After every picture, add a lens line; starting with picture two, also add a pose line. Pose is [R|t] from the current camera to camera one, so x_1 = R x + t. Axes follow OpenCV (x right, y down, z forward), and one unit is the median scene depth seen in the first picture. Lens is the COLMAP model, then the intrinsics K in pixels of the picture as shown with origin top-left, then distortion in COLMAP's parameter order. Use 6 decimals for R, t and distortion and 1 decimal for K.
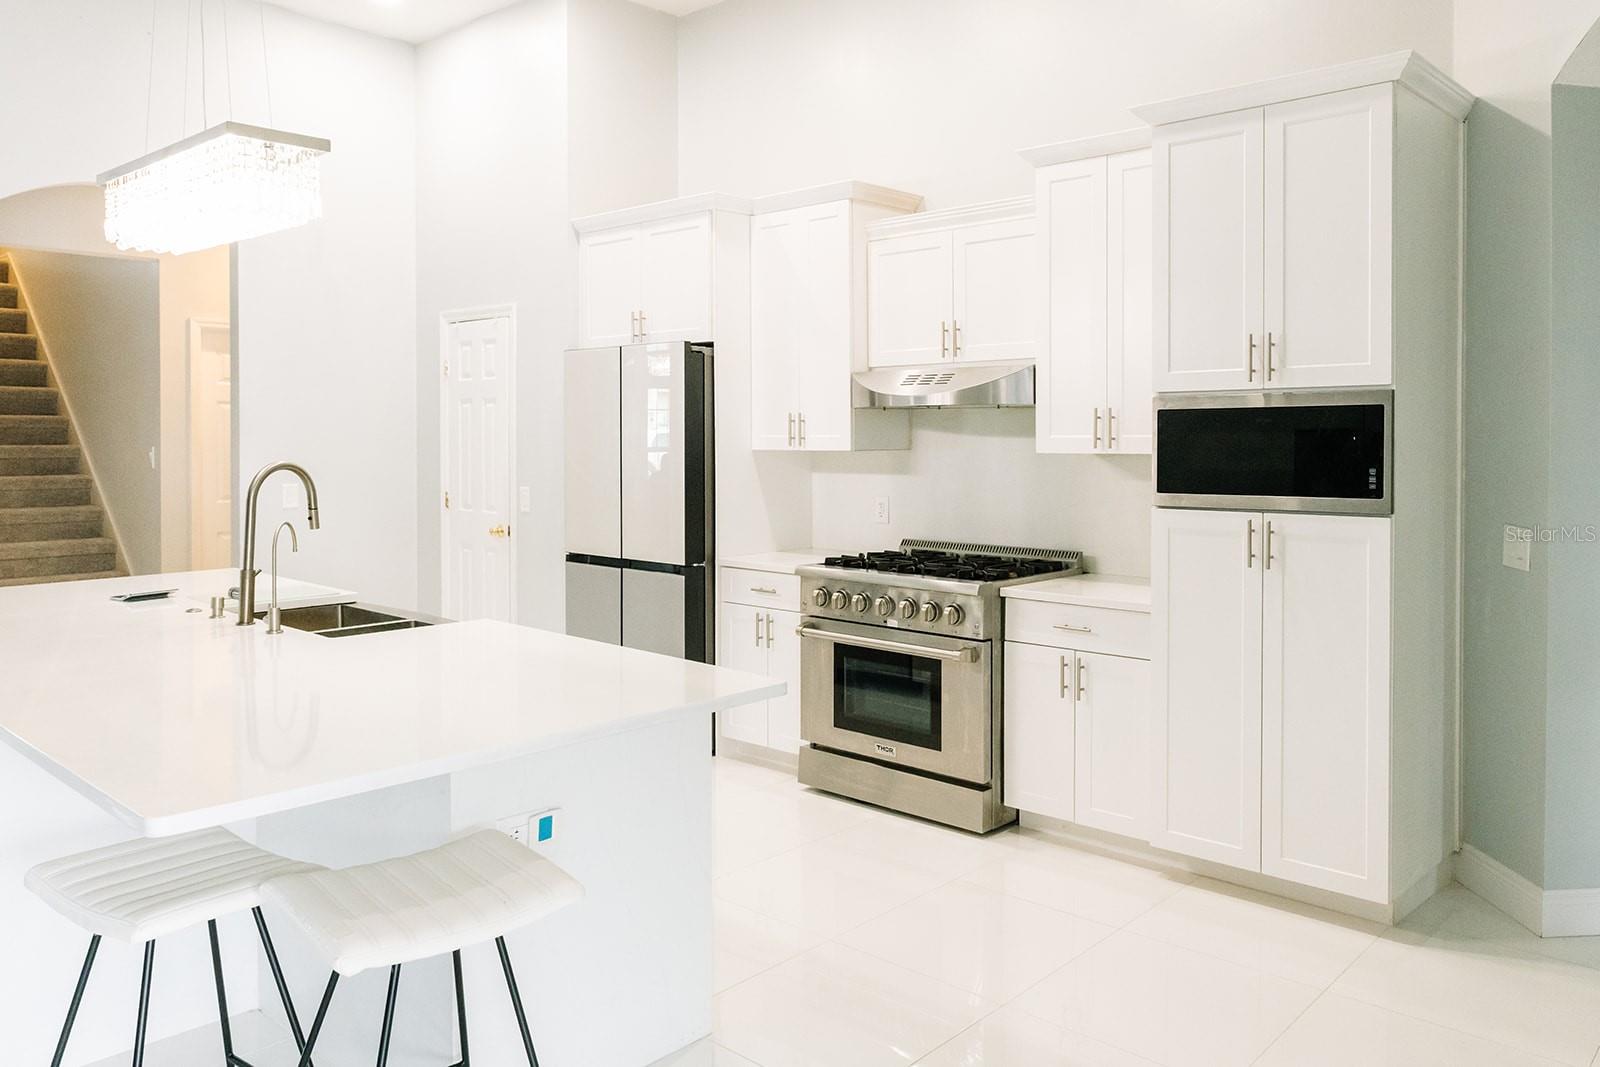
lens RADIAL K [[1178.2, 0, 836.2], [0, 1178.2, 462.9], [0, 0, 1]] dist [0.001888, 0.010687]
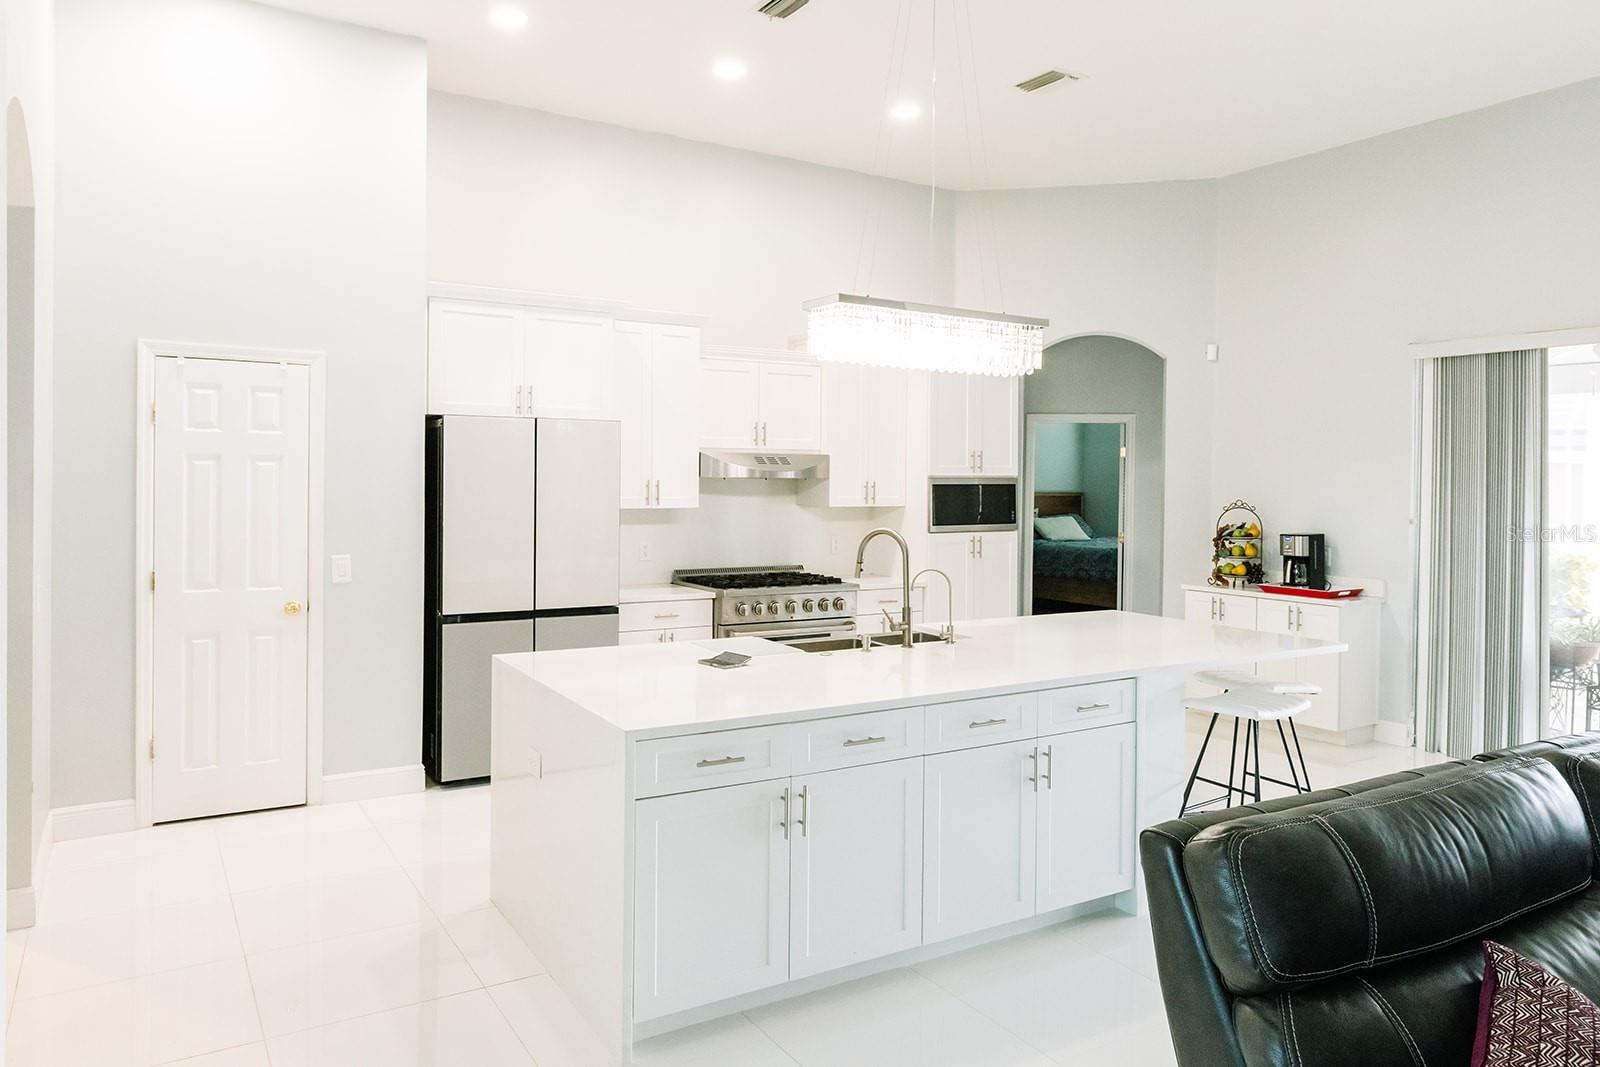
lens RADIAL K [[1121.7, 0, 791.9], [0, 1121.7, 485.2], [0, 0, 1]] dist [0.002992, 0.003824]
pose [[0.296023, -0.006496, 0.955159, -1.332673], [0.013513, 0.999905, 0.002613, -0.042422], [-0.955085, 0.012134, 0.296083, 0.550468]]
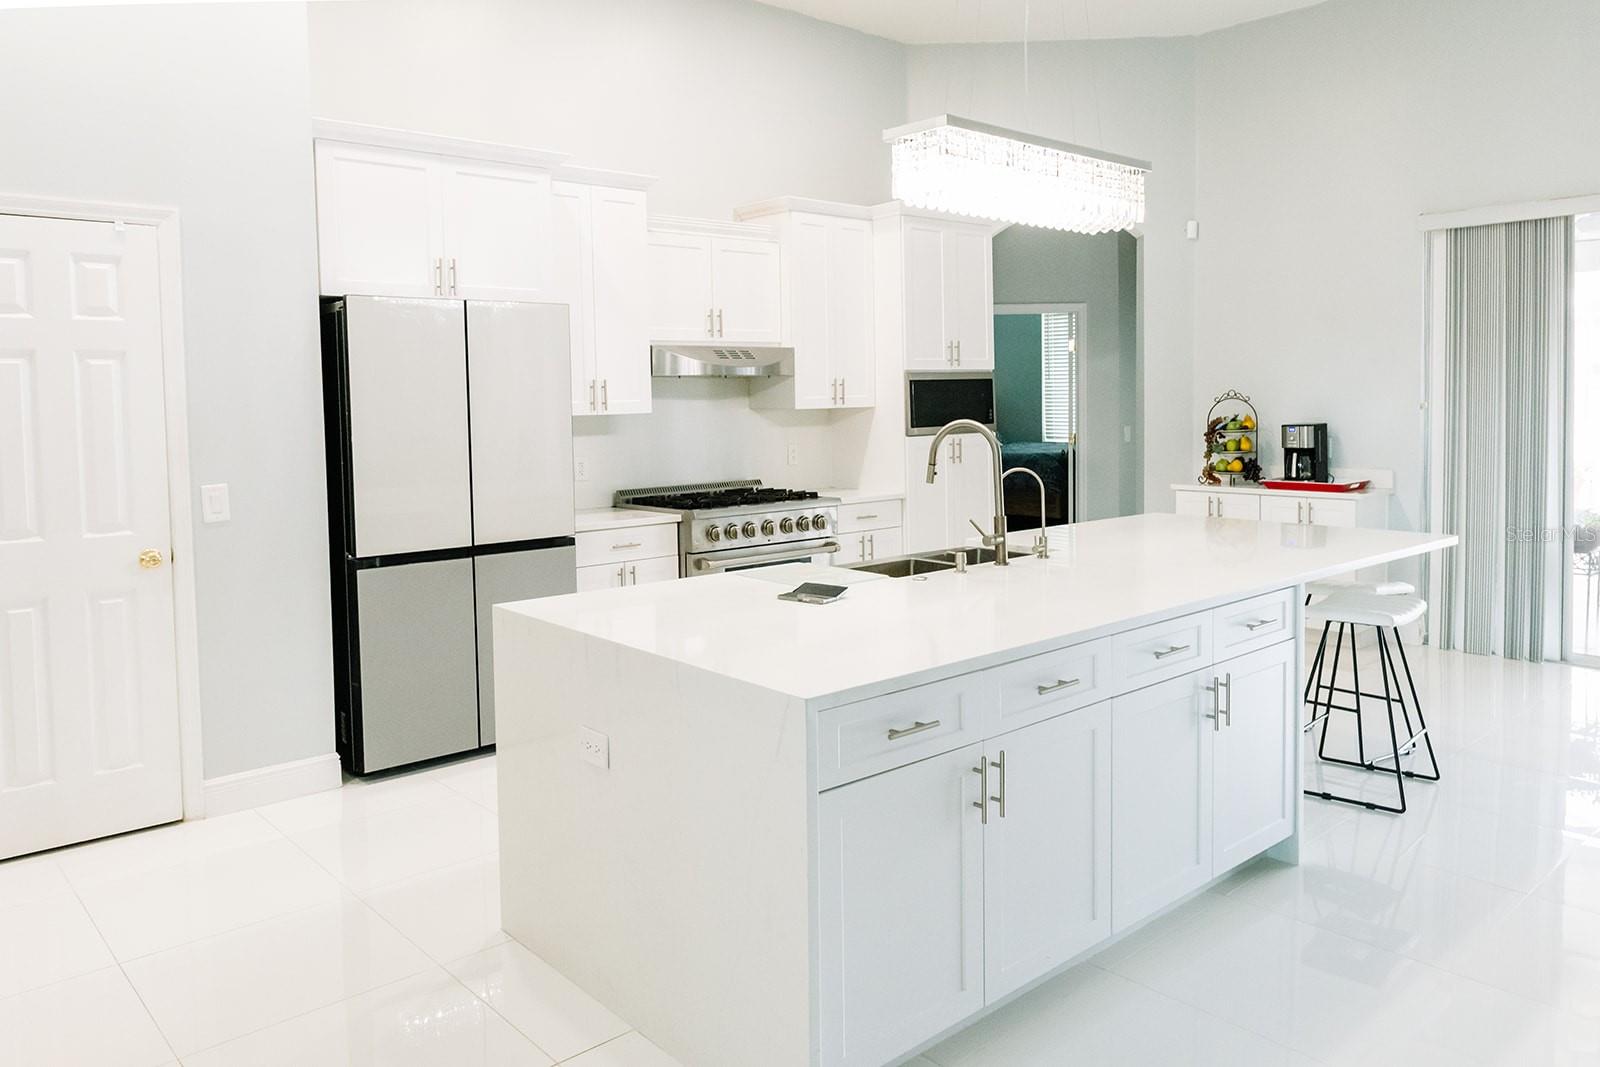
lens RADIAL K [[1178.2, 0, 824.3], [0, 1178.2, 455.0], [0, 0, 1]] dist [0.001888, 0.010687]
pose [[0.107842, -0.054305, 0.992684, -1.210124], [0.040161, 0.997930, 0.050229, -0.022625], [-0.993357, 0.034451, 0.109800, 0.775908]]
